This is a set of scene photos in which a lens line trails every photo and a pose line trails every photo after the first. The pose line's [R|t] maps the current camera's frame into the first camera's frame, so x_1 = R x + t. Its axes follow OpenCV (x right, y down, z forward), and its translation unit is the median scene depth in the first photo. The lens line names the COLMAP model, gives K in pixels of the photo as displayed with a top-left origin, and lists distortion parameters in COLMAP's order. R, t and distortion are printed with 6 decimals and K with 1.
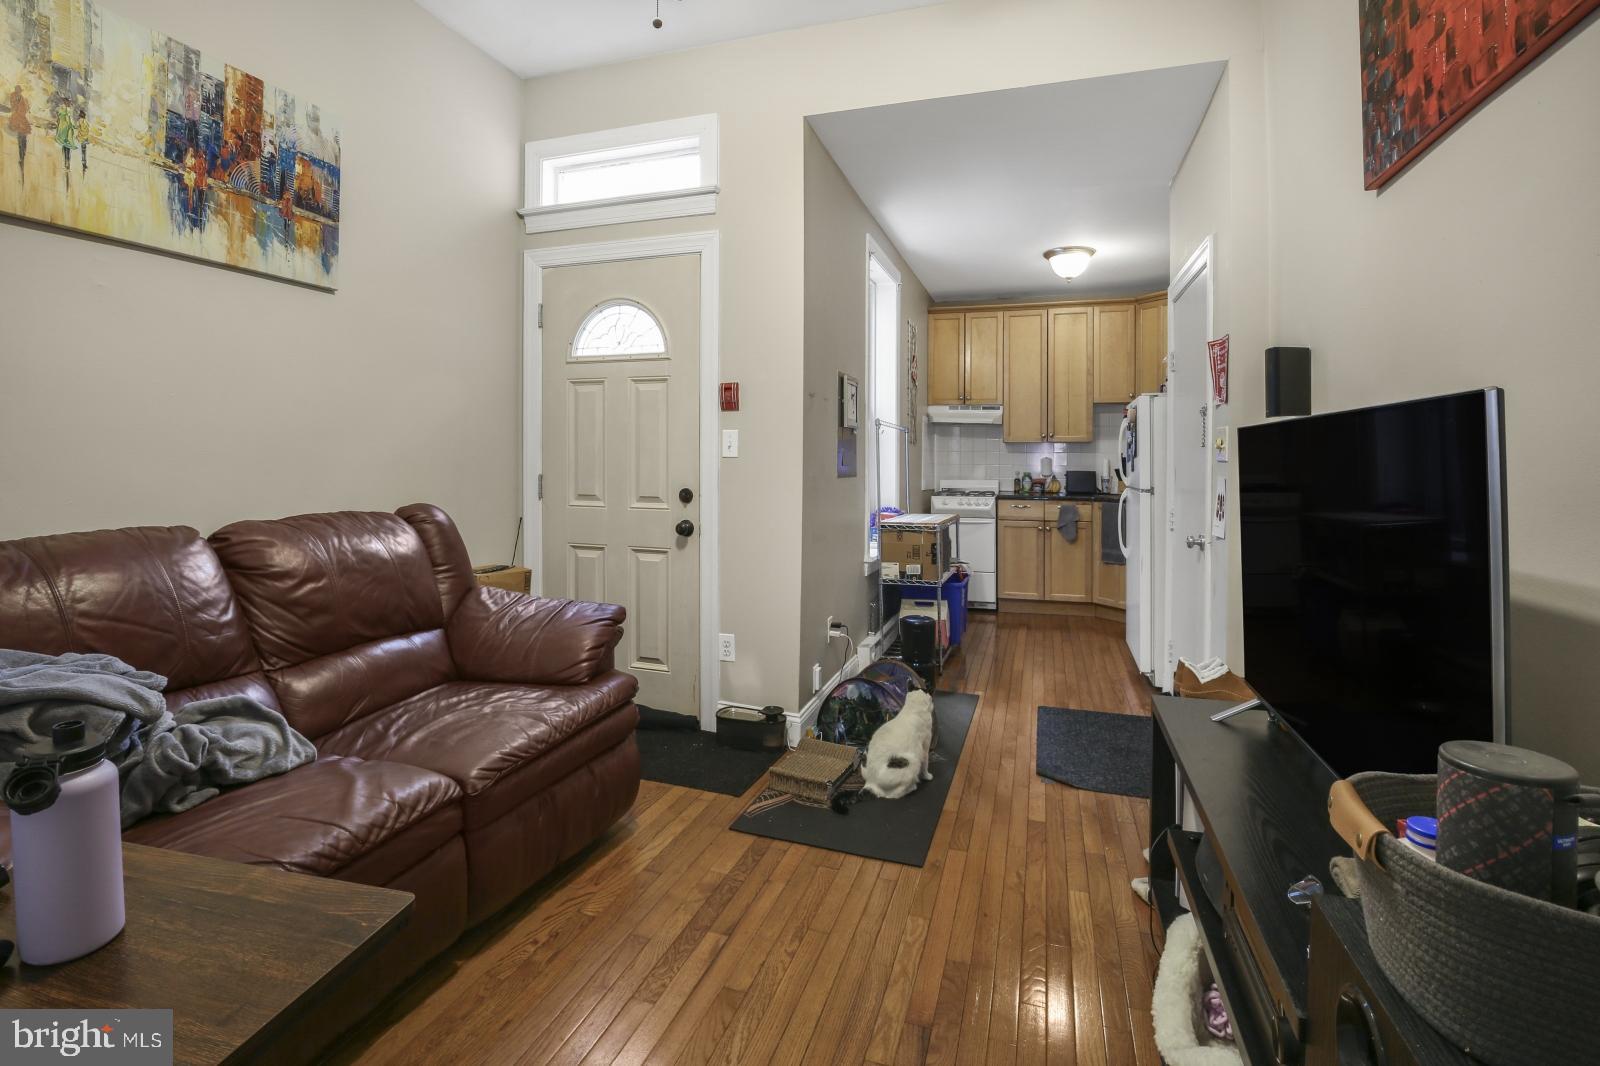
lens RADIAL K [[718.6, 0, 798.7], [0, 718.6, 462.6], [0, 0, 1]] dist [-0.022919, 0.004237]
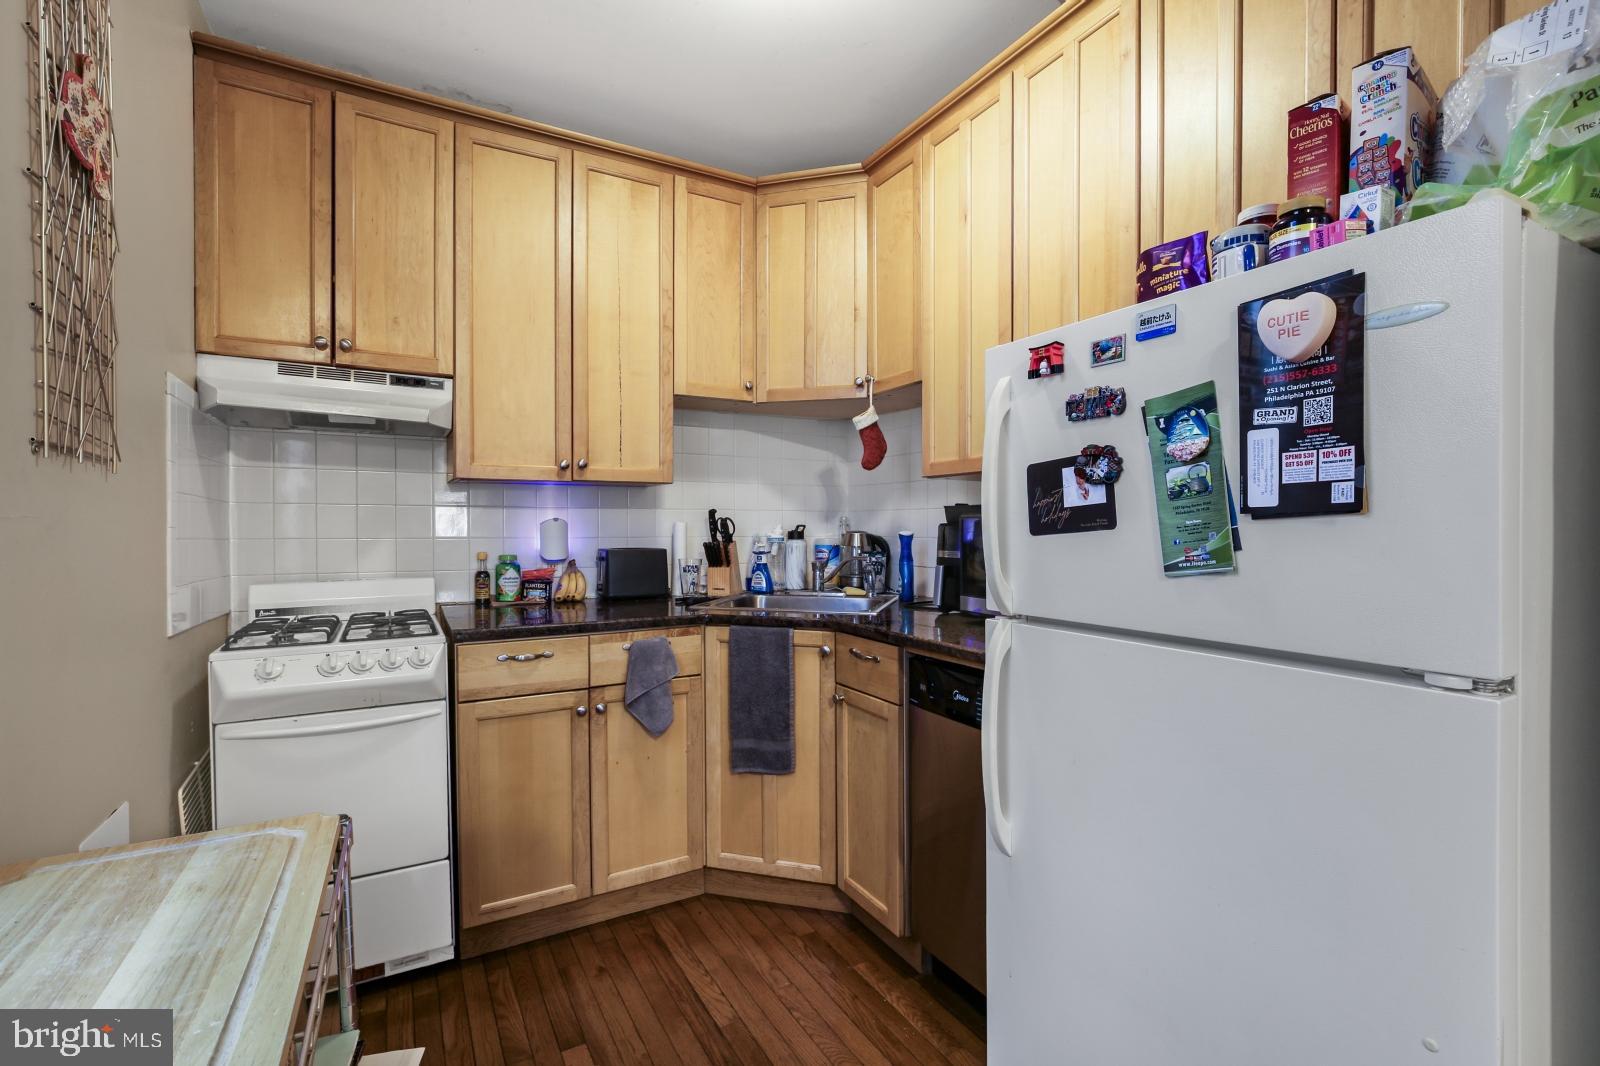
lens RADIAL K [[718.6, 0, 811.5], [0, 718.6, 528.6], [0, 0, 1]] dist [-0.022919, 0.004237]
pose [[0.649669, -0.014379, 0.760081, 0.125851], [0.004447, 0.999876, 0.015115, -0.007306], [-0.760204, -0.006440, 0.649652, 0.627108]]
